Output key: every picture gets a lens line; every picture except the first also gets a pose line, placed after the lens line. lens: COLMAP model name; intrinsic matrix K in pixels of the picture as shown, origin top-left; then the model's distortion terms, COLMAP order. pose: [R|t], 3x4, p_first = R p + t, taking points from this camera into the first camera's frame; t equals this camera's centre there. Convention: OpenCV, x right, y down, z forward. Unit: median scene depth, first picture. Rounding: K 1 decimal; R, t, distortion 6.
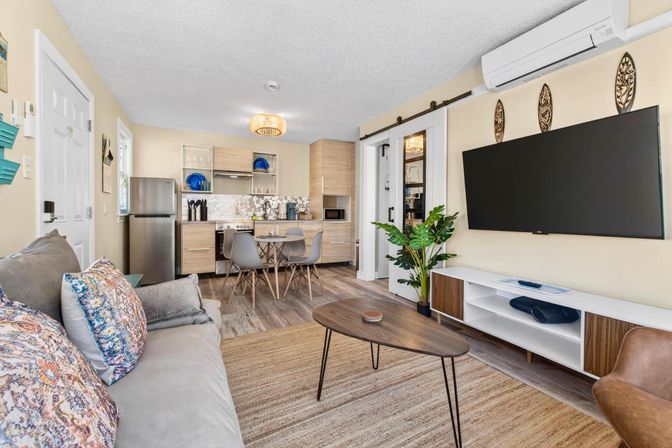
lens RADIAL K [[295.1, 0, 336.0], [0, 295.1, 224.0], [0, 0, 1]] dist [0.001305, 0.000235]
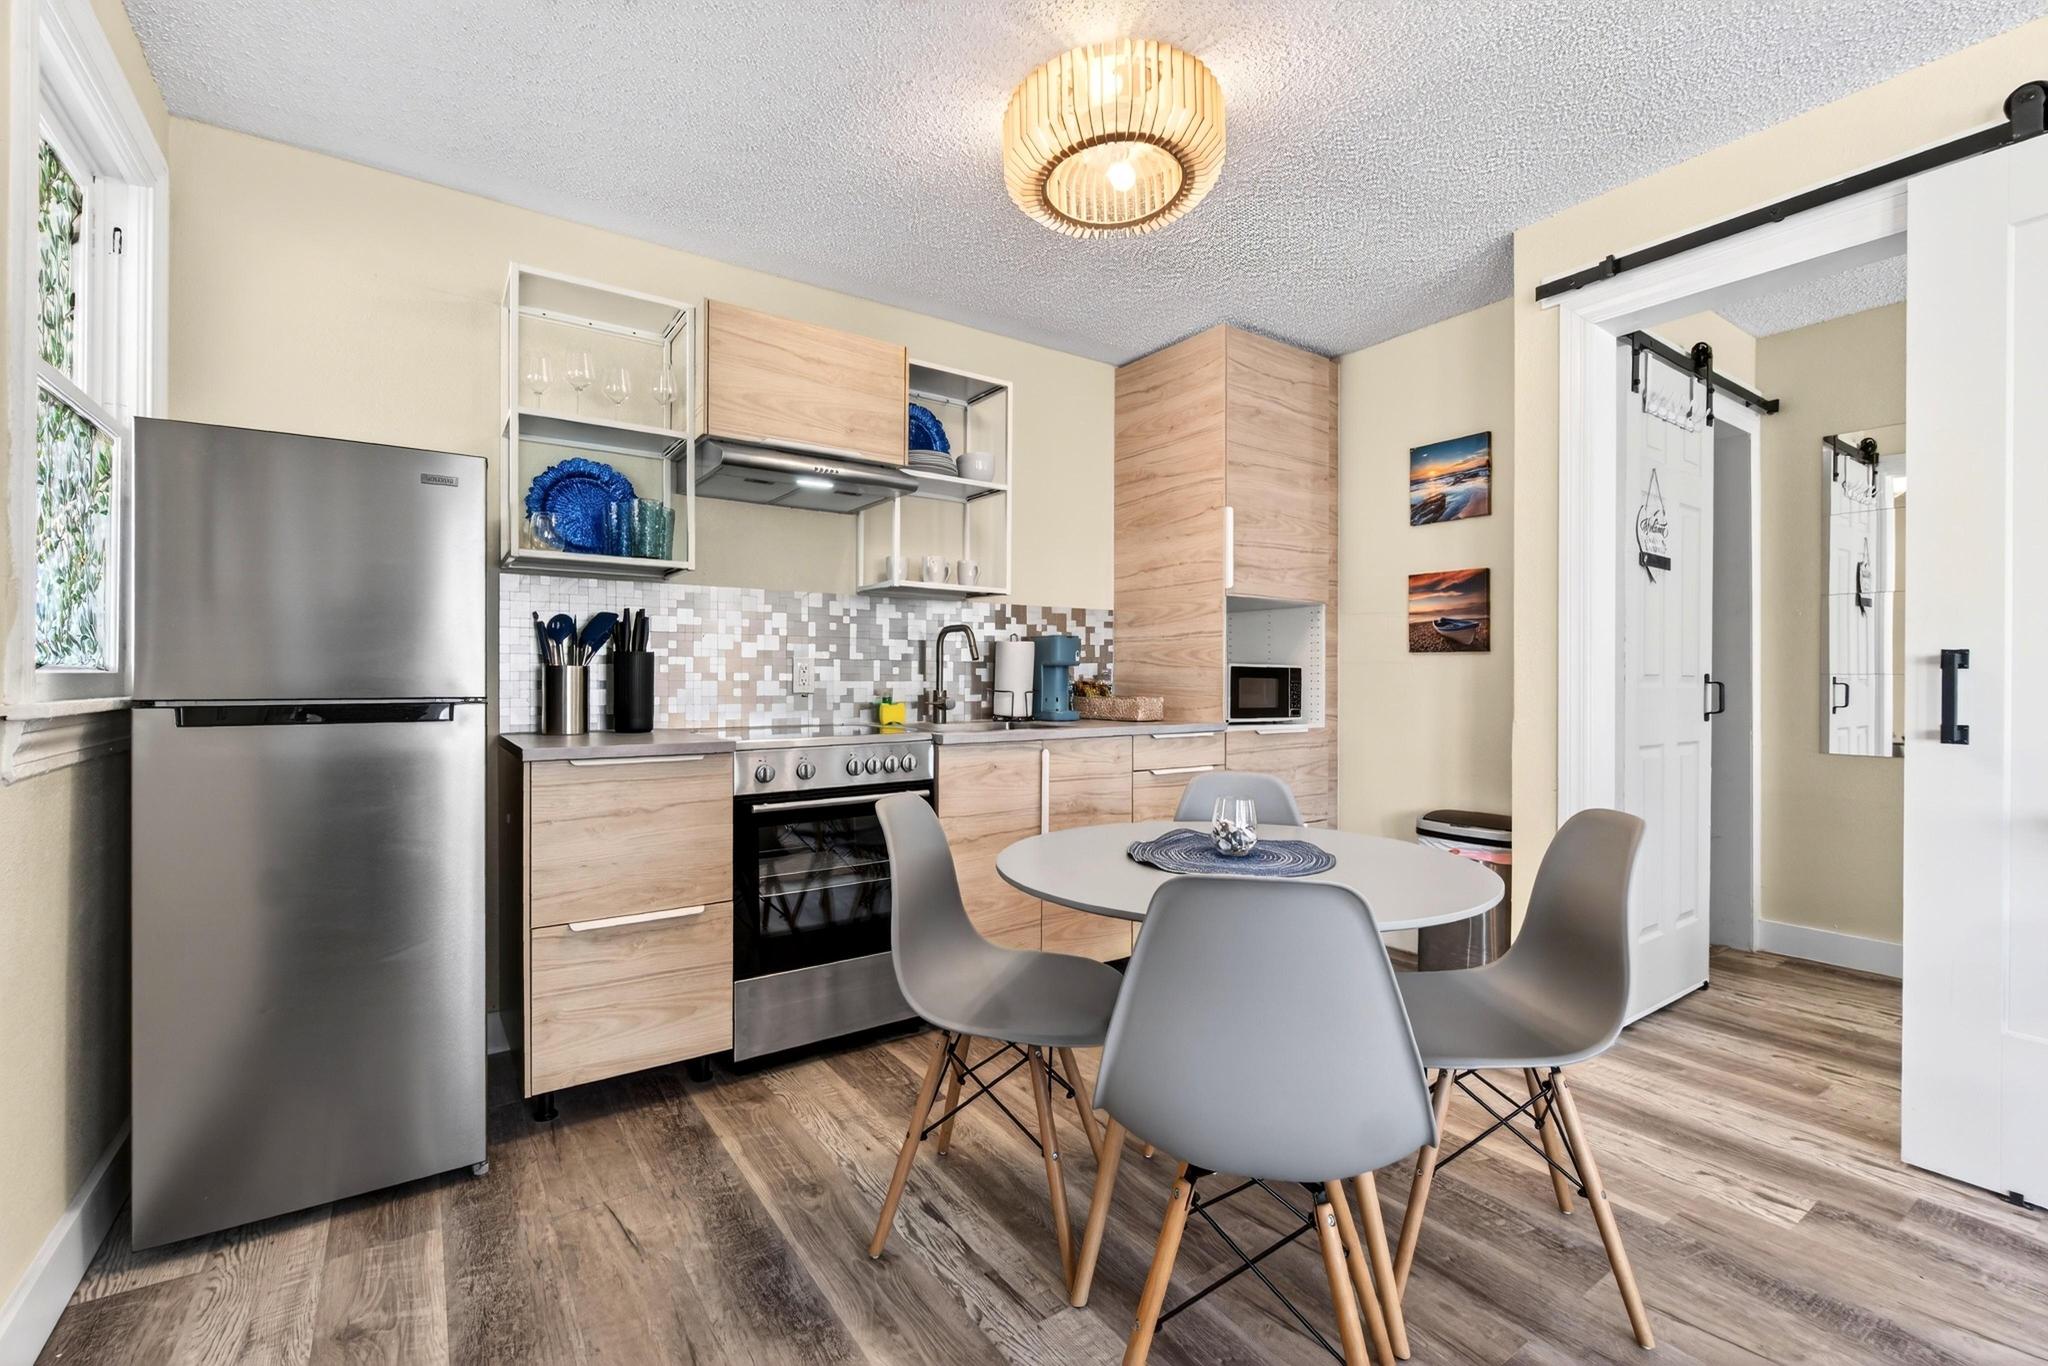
lens RADIAL K [[899.5, 0, 1024.0], [0, 899.5, 683.0], [0, 0, 1]] dist [0.001305, 0.000235]
pose [[0.987846, -0.003507, 0.155395, -0.285784], [0.009199, 0.999312, -0.035928, -0.018784], [-0.155162, 0.036921, 0.987199, 0.420204]]
